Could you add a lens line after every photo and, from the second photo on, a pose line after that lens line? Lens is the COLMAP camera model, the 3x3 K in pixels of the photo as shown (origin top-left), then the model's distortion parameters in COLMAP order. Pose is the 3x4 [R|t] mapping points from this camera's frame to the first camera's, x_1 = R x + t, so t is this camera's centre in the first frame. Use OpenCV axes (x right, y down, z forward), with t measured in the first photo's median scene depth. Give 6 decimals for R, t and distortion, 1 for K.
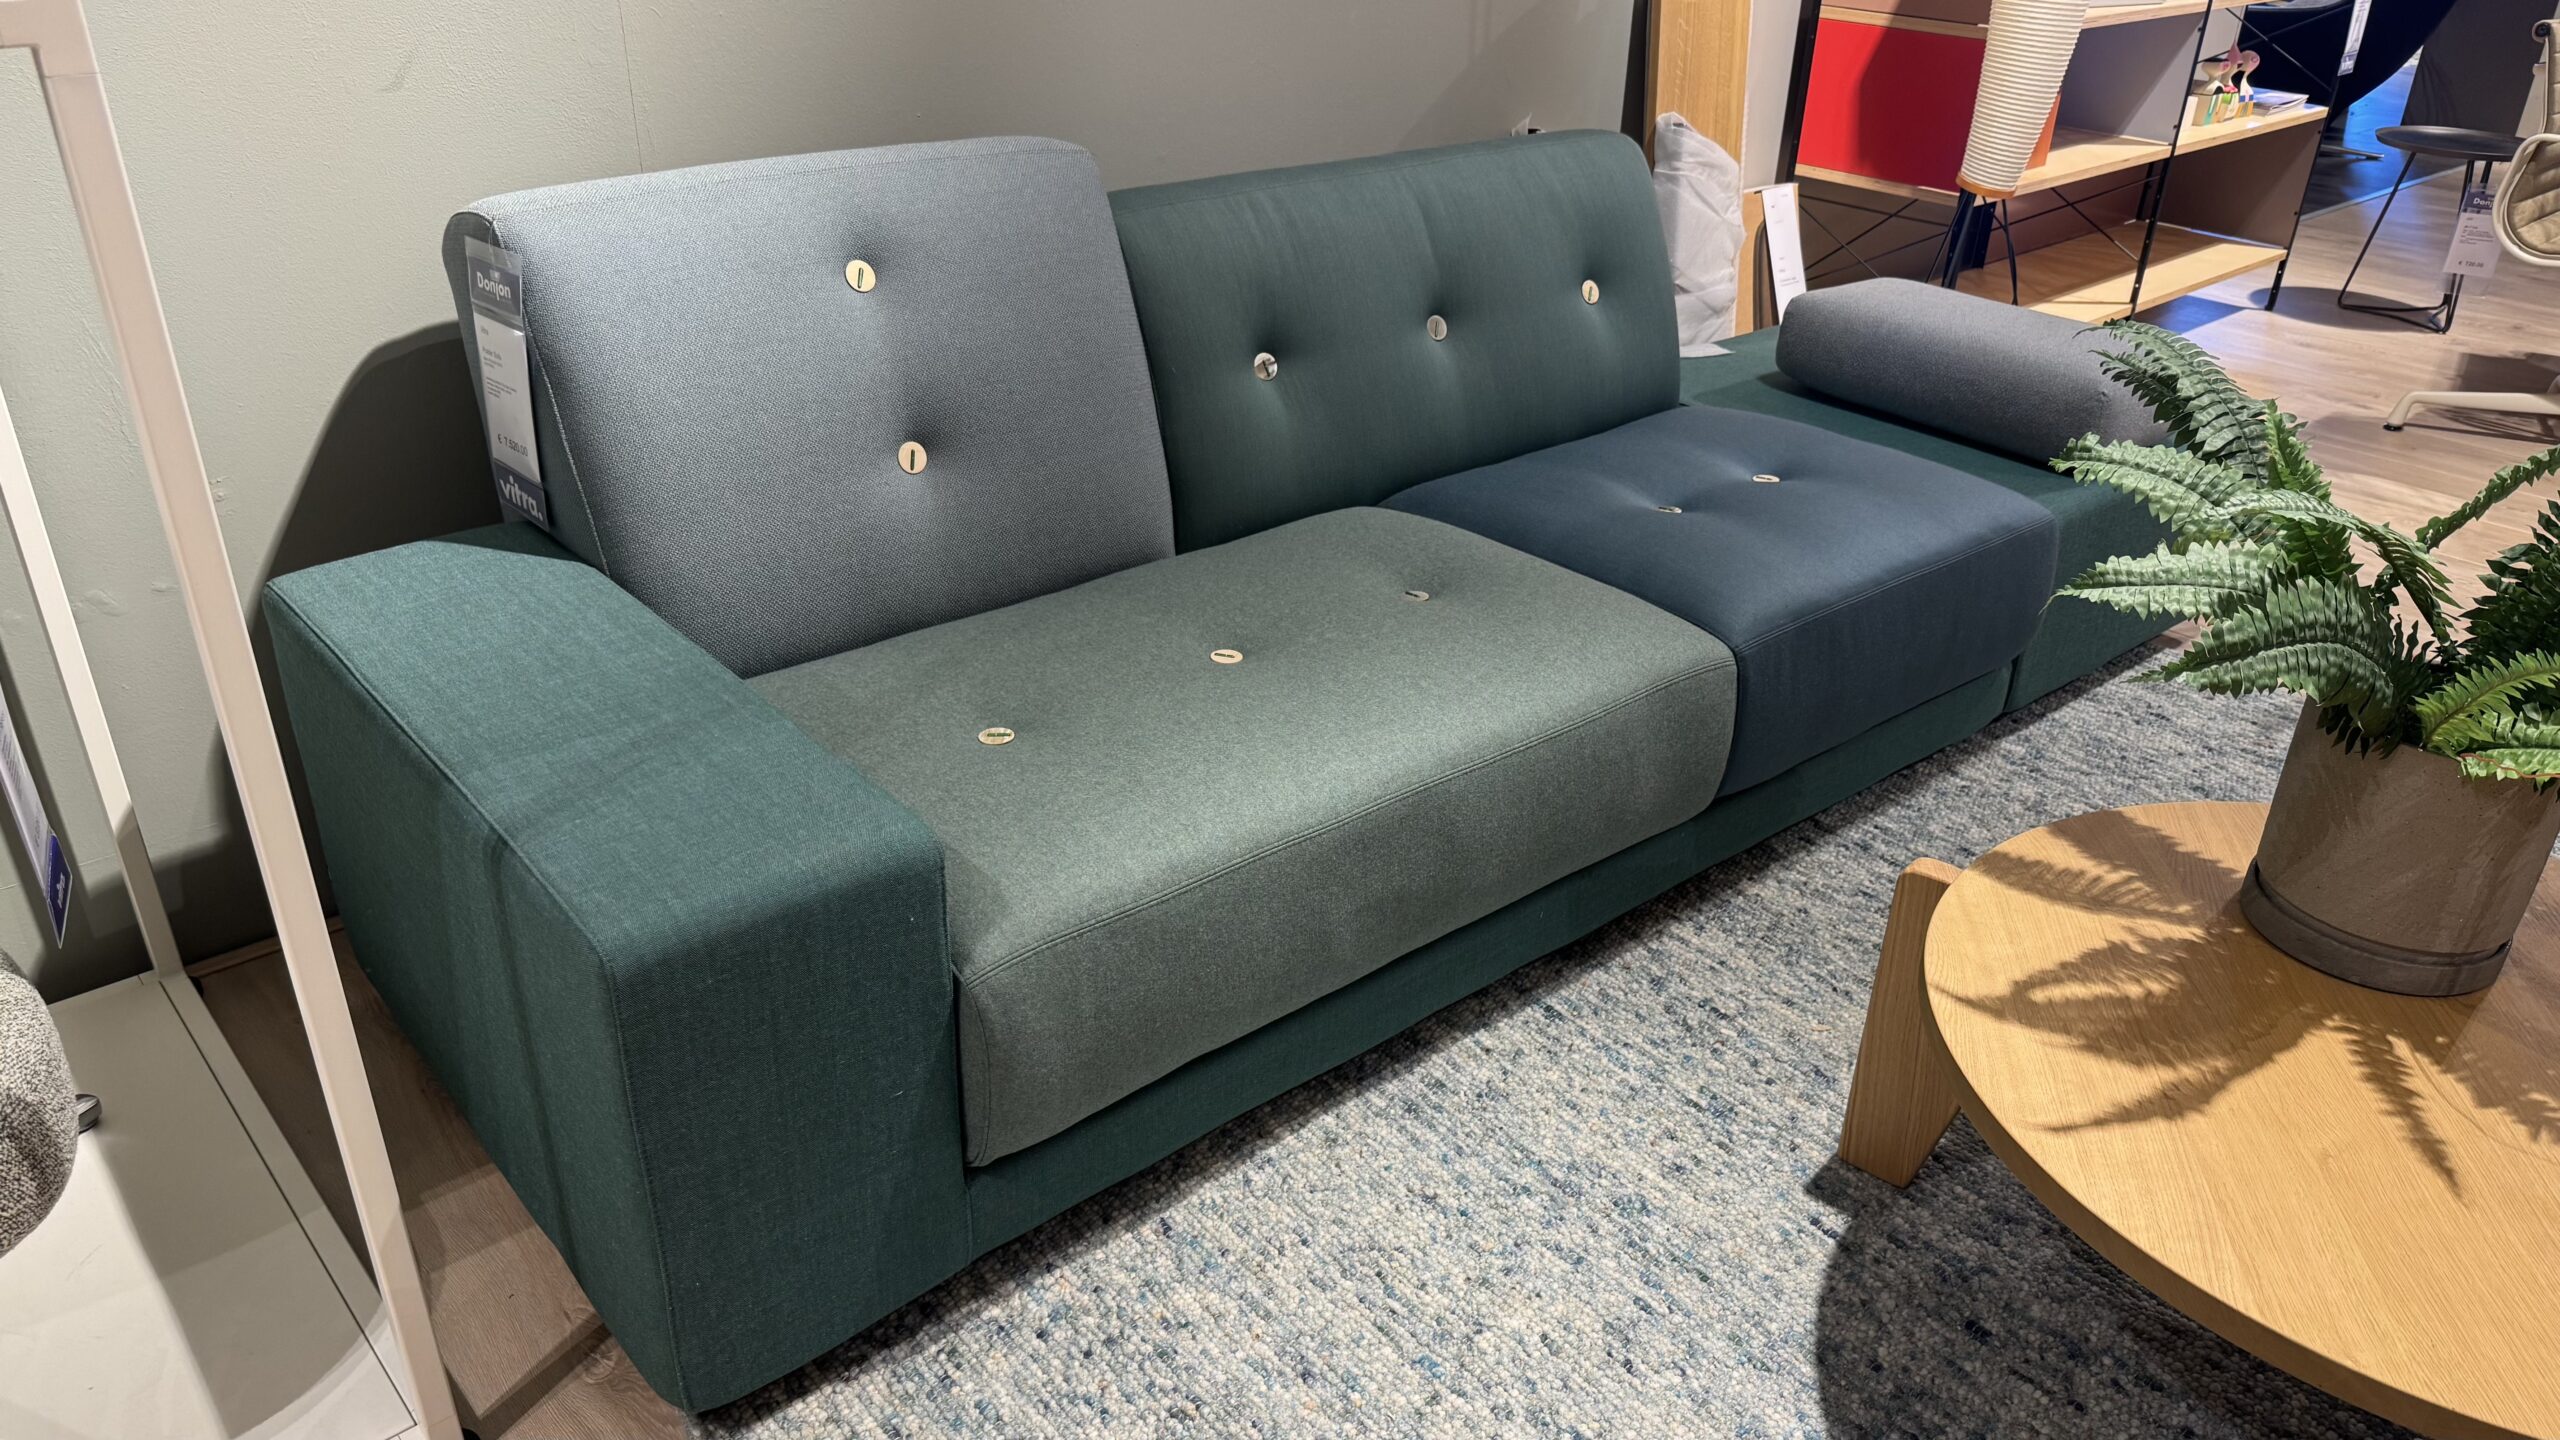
lens RADIAL K [[1860.0, 0, 1280.0], [0, 1860.0, 720.0], [0, 0, 1]] dist [0.059629, -0.072588]
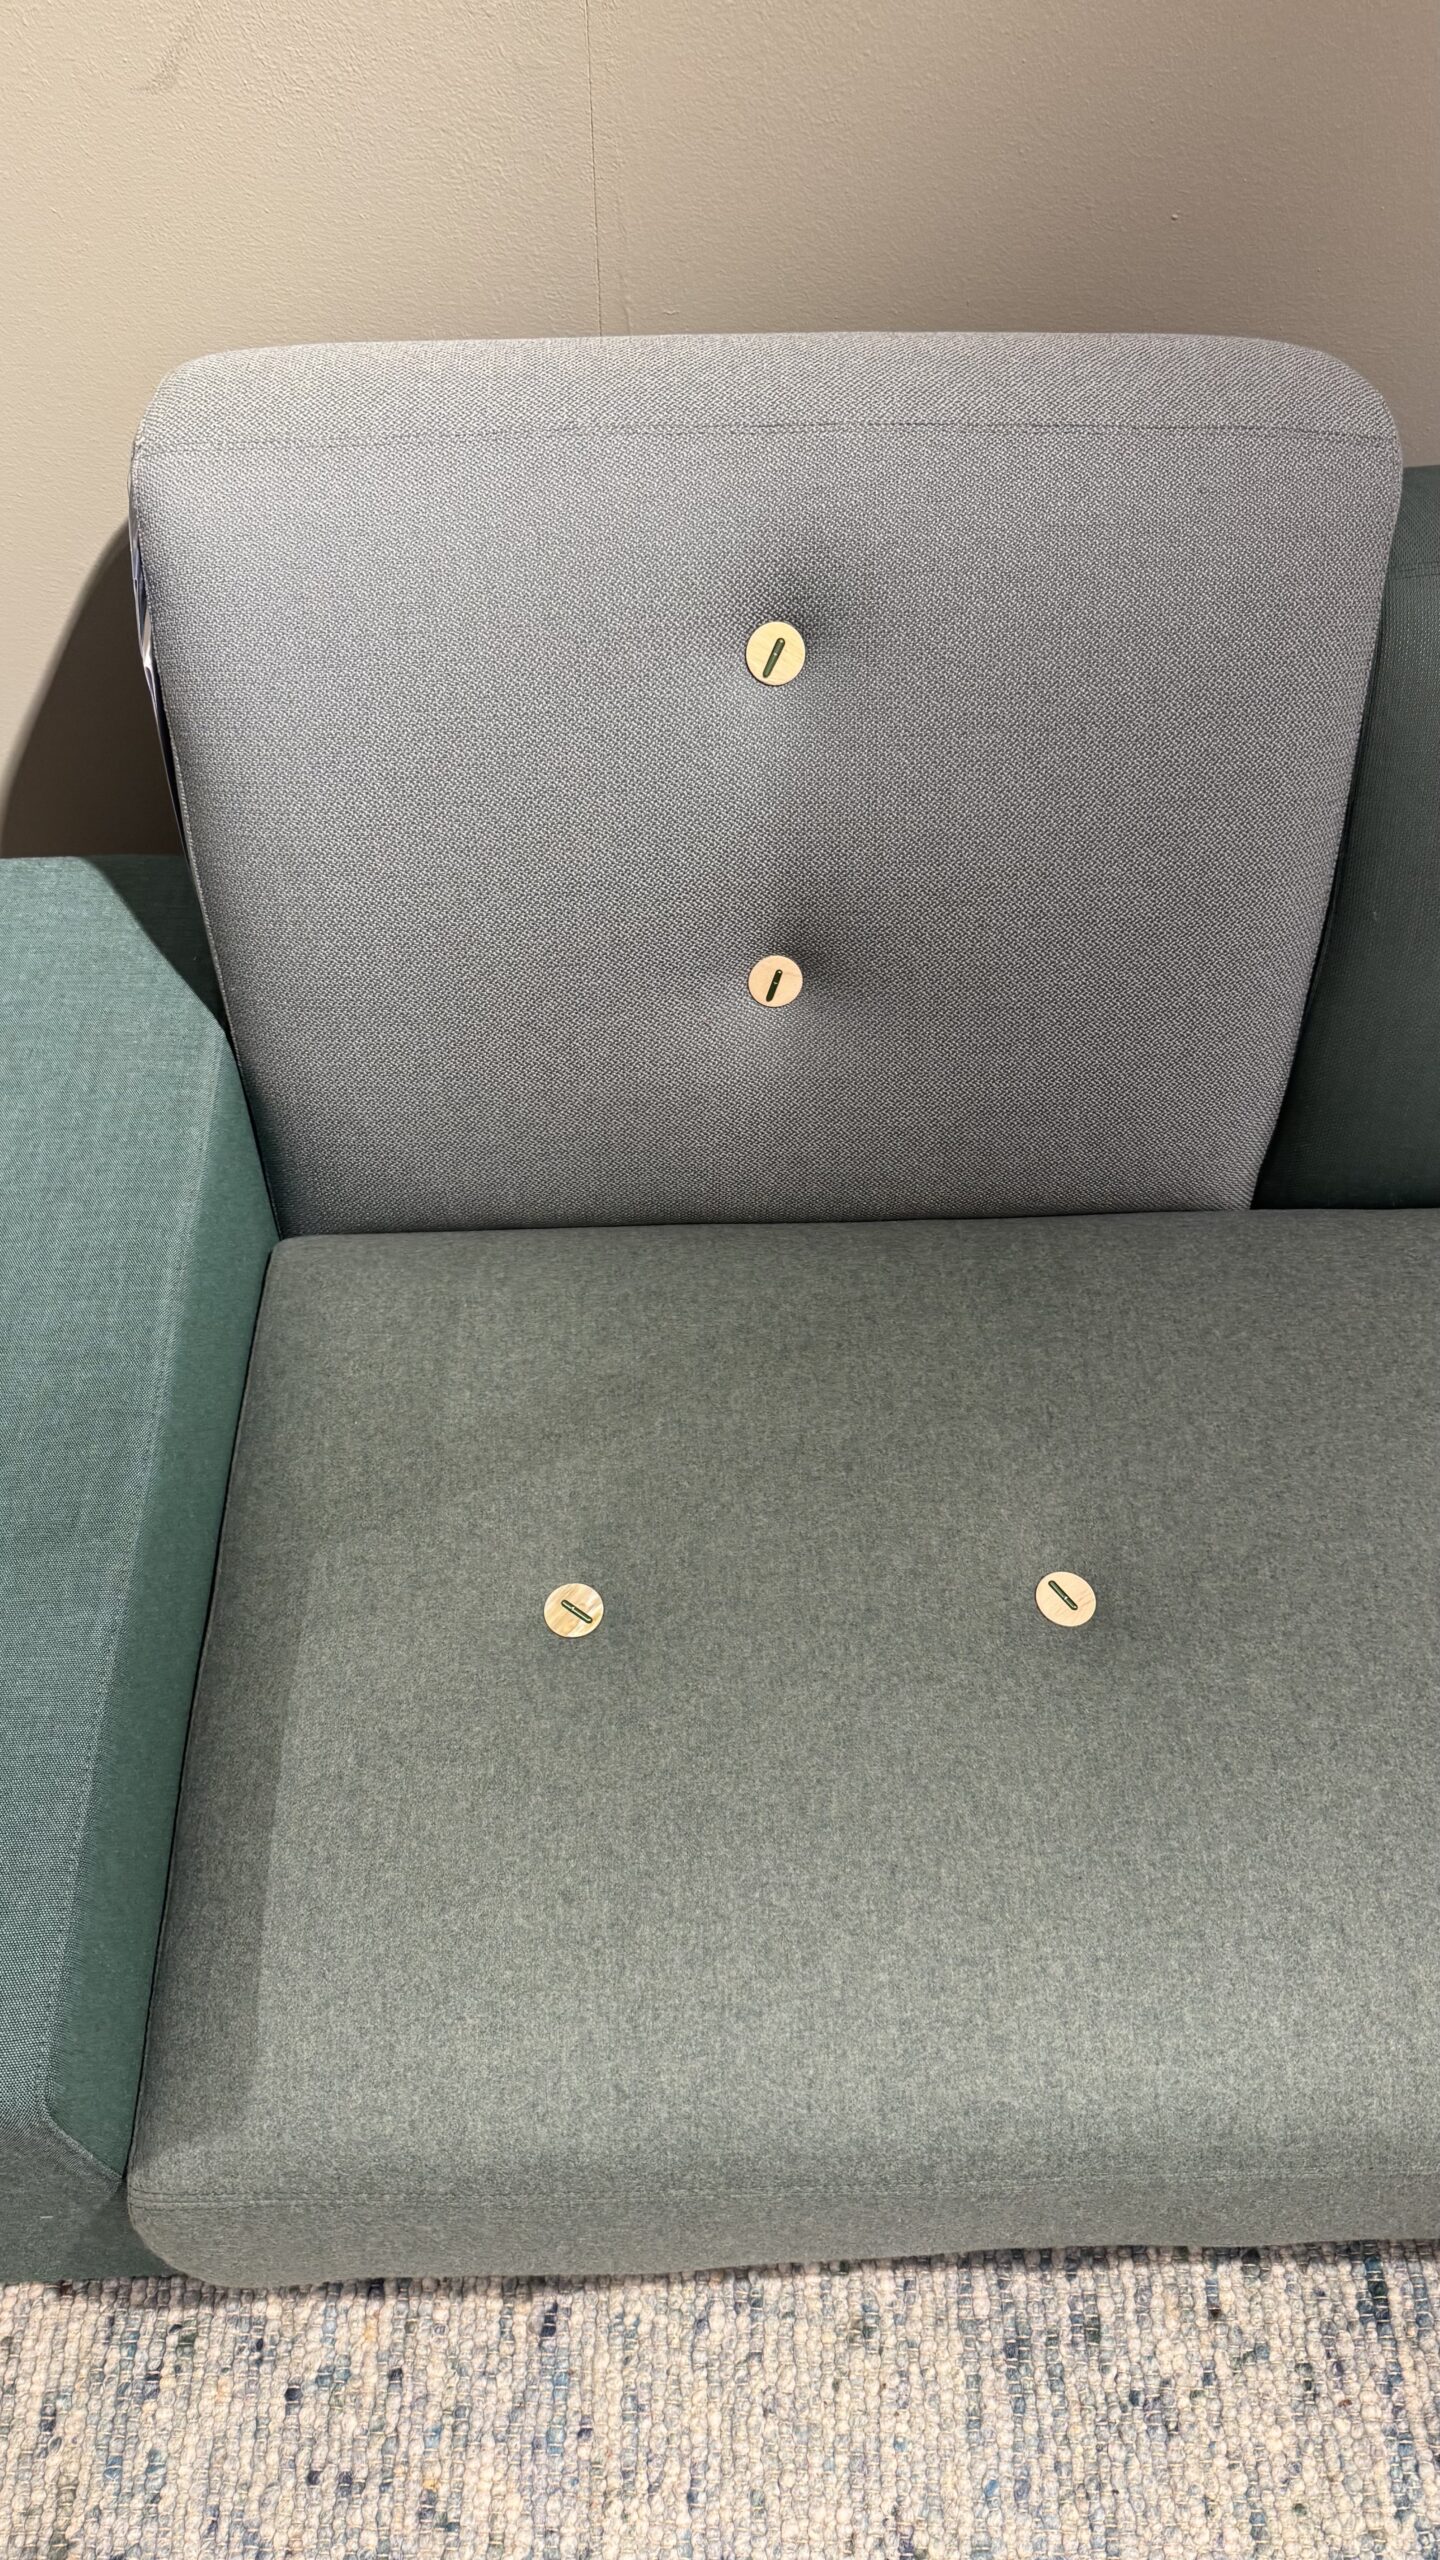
lens RADIAL K [[1860.0, 0, 738.3], [0, 1860.0, 1238.1], [0, 0, 1]] dist [0.059629, -0.072588]
pose [[0.780150, 0.490789, -0.387933, 0.063302], [-0.273569, 0.825315, 0.493979, -0.405780], [0.562607, -0.279252, 0.778134, 0.598897]]
